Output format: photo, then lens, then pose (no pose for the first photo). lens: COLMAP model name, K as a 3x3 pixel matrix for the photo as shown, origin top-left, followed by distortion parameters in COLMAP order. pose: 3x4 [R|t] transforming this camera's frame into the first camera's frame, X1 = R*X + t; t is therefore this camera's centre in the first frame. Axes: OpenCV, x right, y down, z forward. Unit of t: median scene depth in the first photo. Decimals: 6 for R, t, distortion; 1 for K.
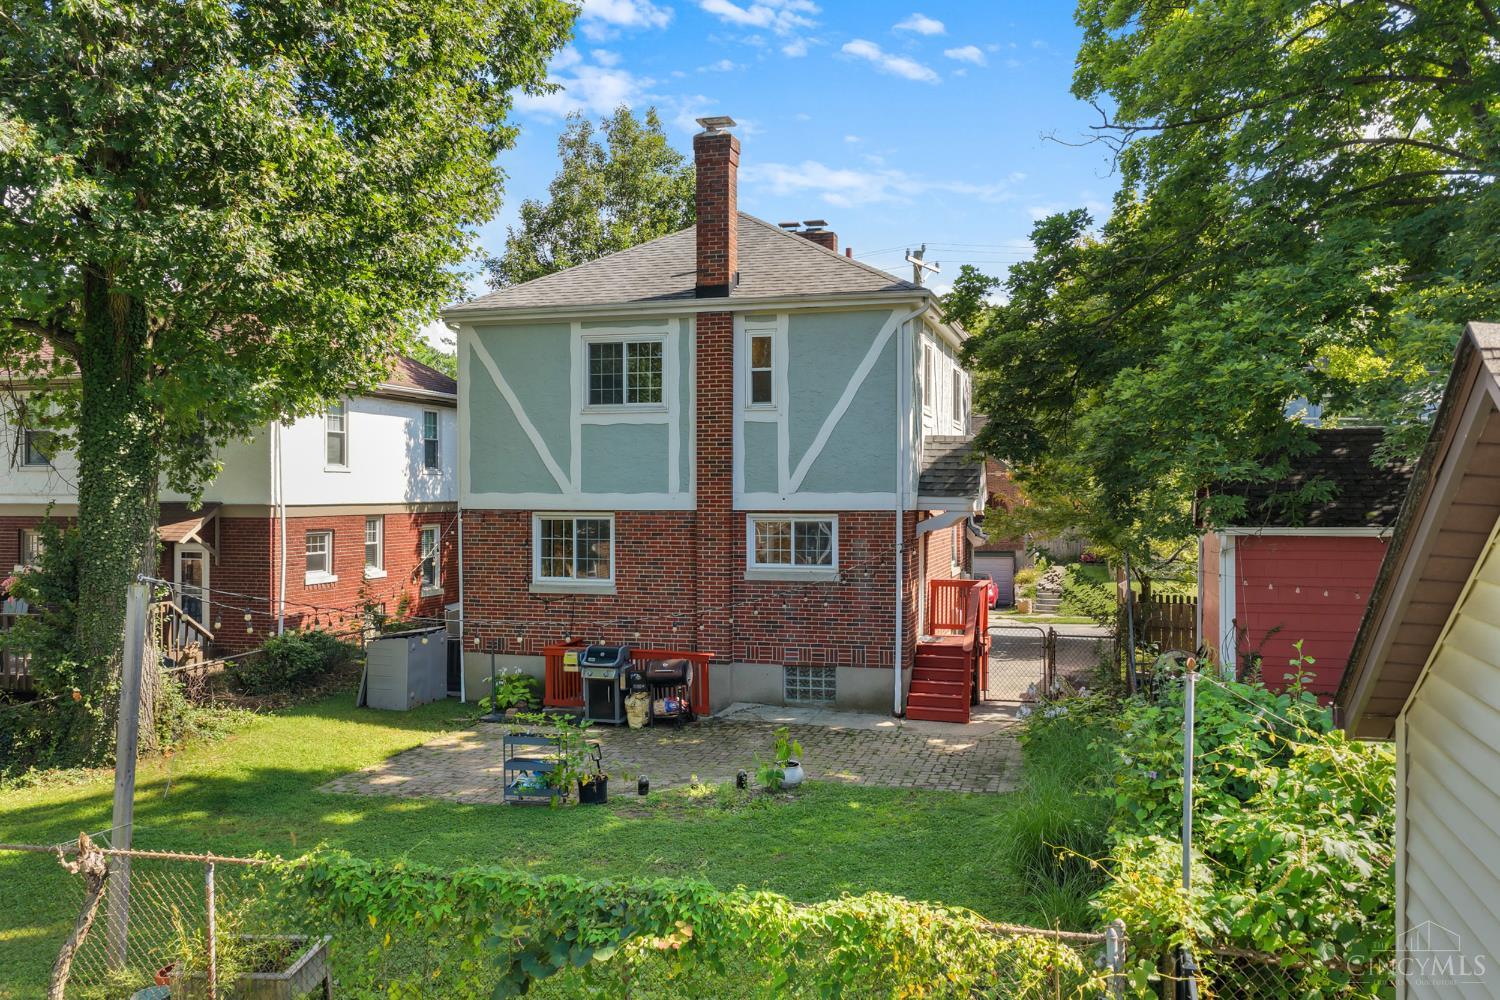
lens RADIAL K [[1250.5, 0, 750.6], [0, 1250.5, 503.0], [0, 0, 1]] dist [-0.006790, 0.012297]
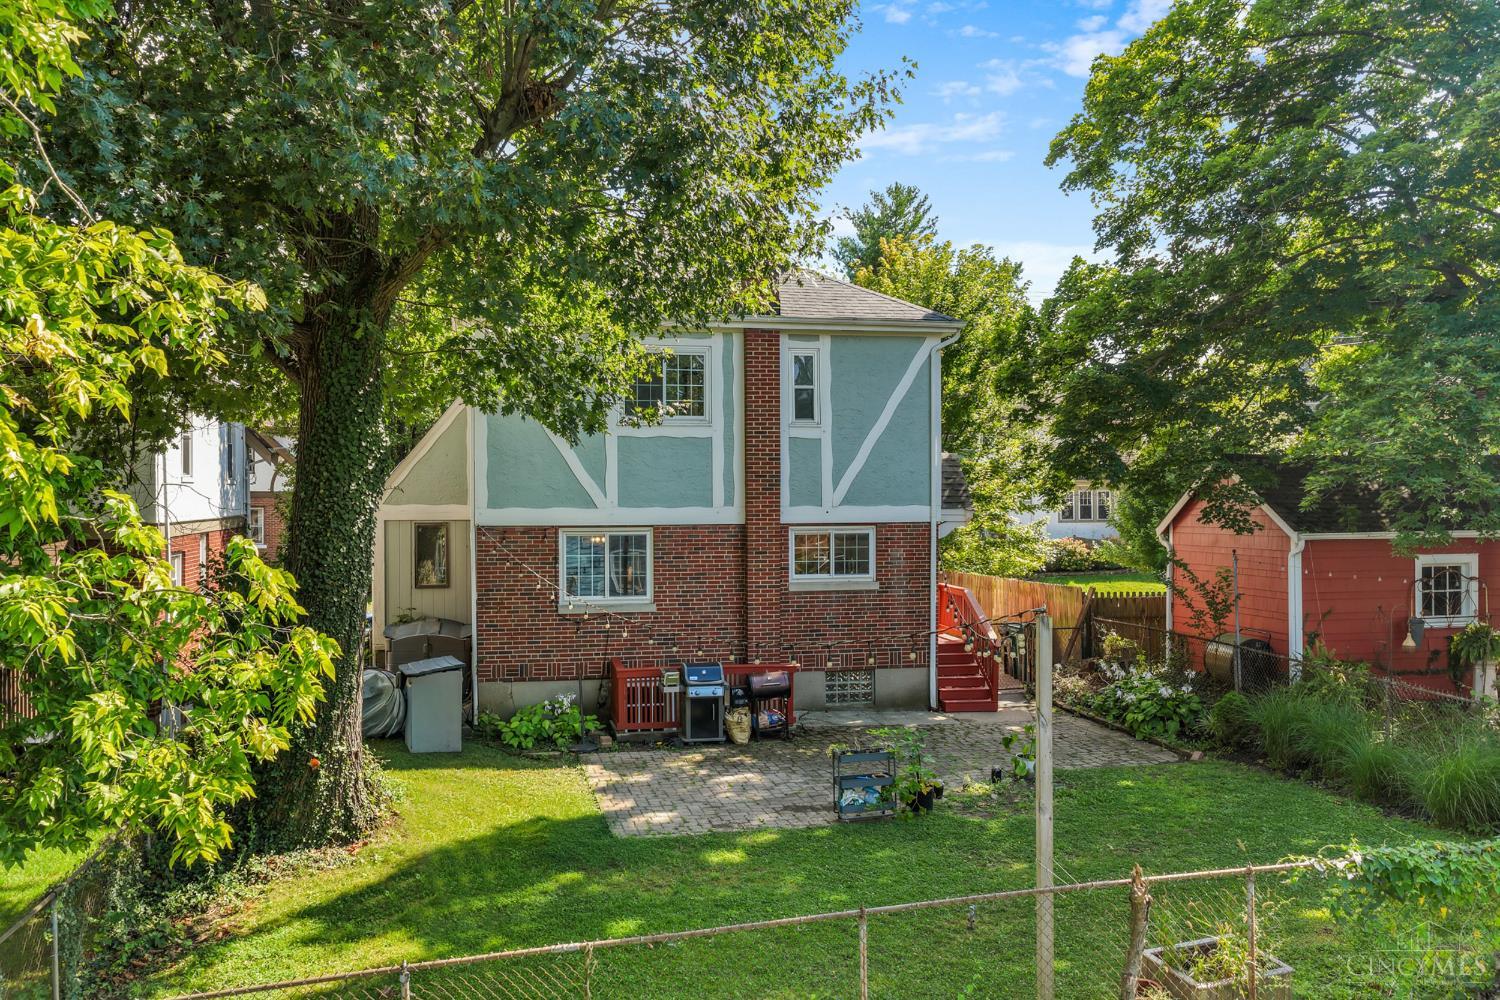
lens RADIAL K [[1250.5, 0, 750.0], [0, 1250.5, 497.3], [0, 0, 1]] dist [-0.006790, 0.012297]
pose [[0.883316, -0.003807, 0.468763, -0.517096], [0.008005, 0.999944, -0.006963, -0.008961], [-0.468710, 0.009903, 0.883297, 0.105474]]
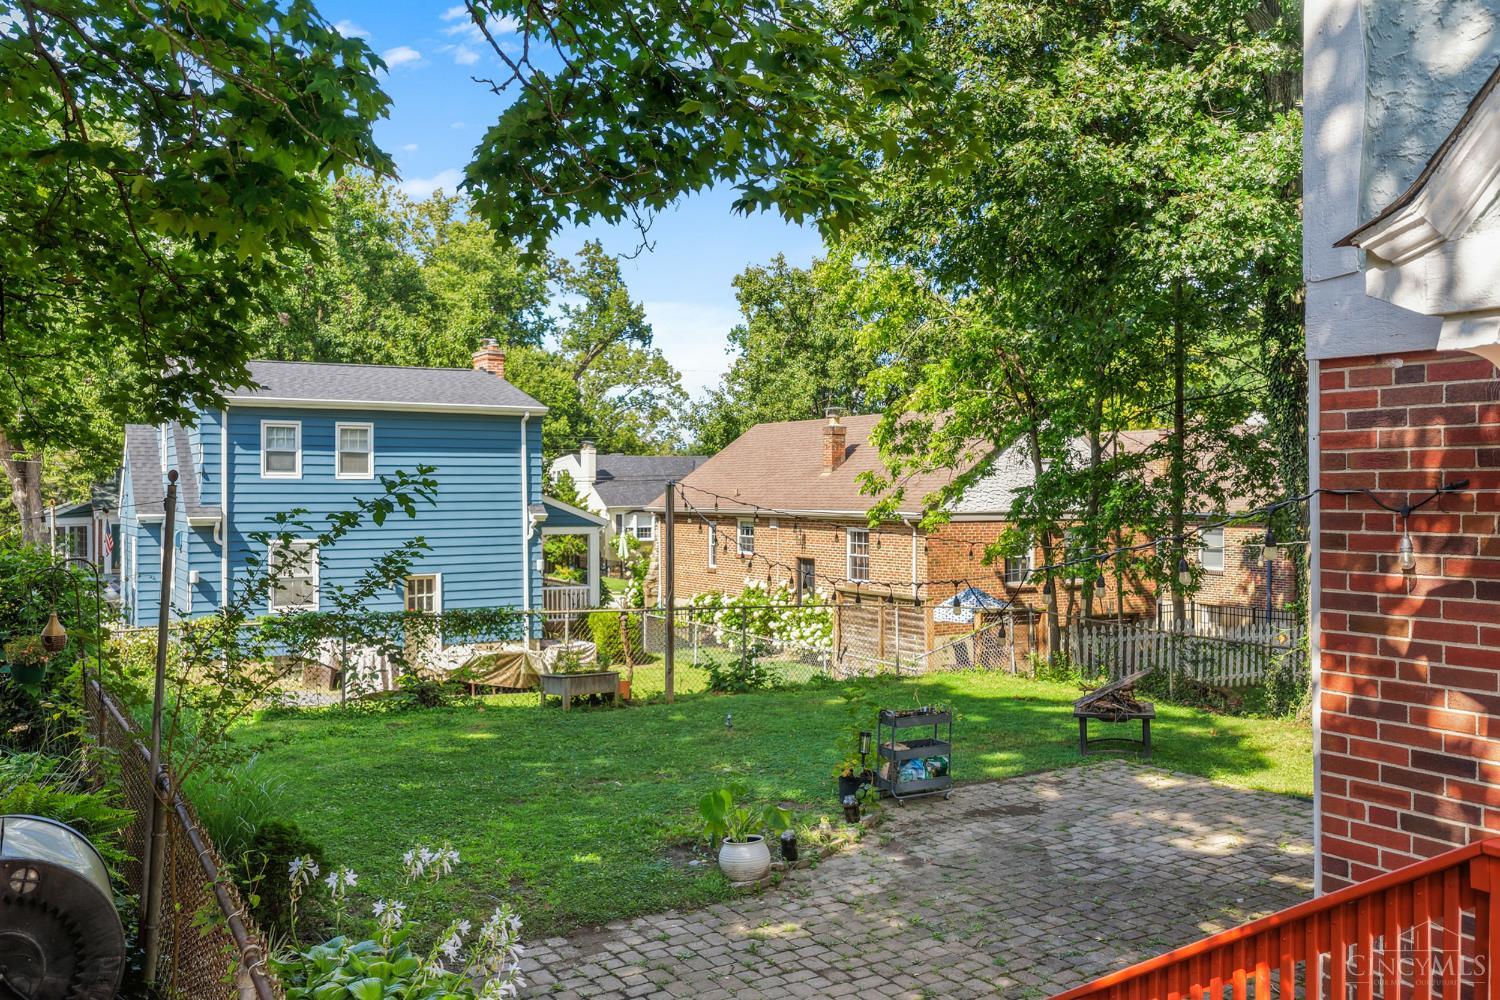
lens RADIAL K [[1250.5, 0, 750.4], [0, 1250.5, 498.3], [0, 0, 1]] dist [-0.006790, 0.012297]
pose [[-0.678285, 0.004196, -0.734787, 0.349561], [-0.001647, 0.999972, 0.007231, 0.029750], [0.734797, 0.006115, -0.678259, 1.044383]]
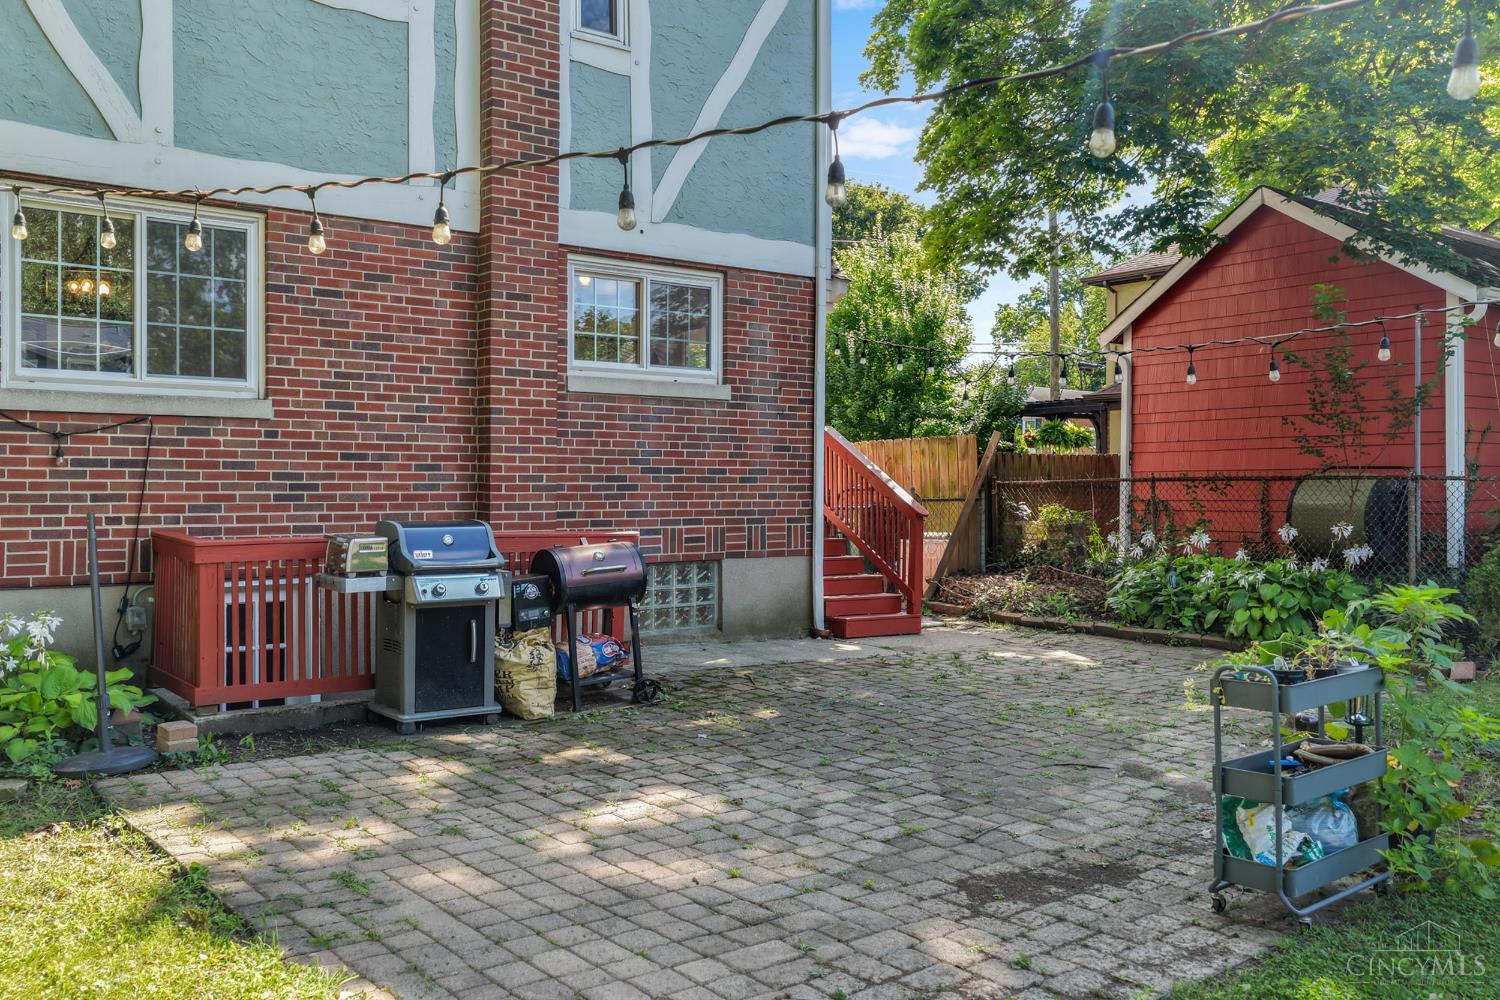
lens RADIAL K [[1250.5, 0, 750.1], [0, 1250.5, 491.1], [0, 0, 1]] dist [-0.006790, 0.012297]
pose [[0.599491, -0.000856, 0.800381, -0.347903], [0.006167, 0.999975, -0.003550, 0.102229], [-0.800358, 0.007064, 0.599481, 0.658896]]
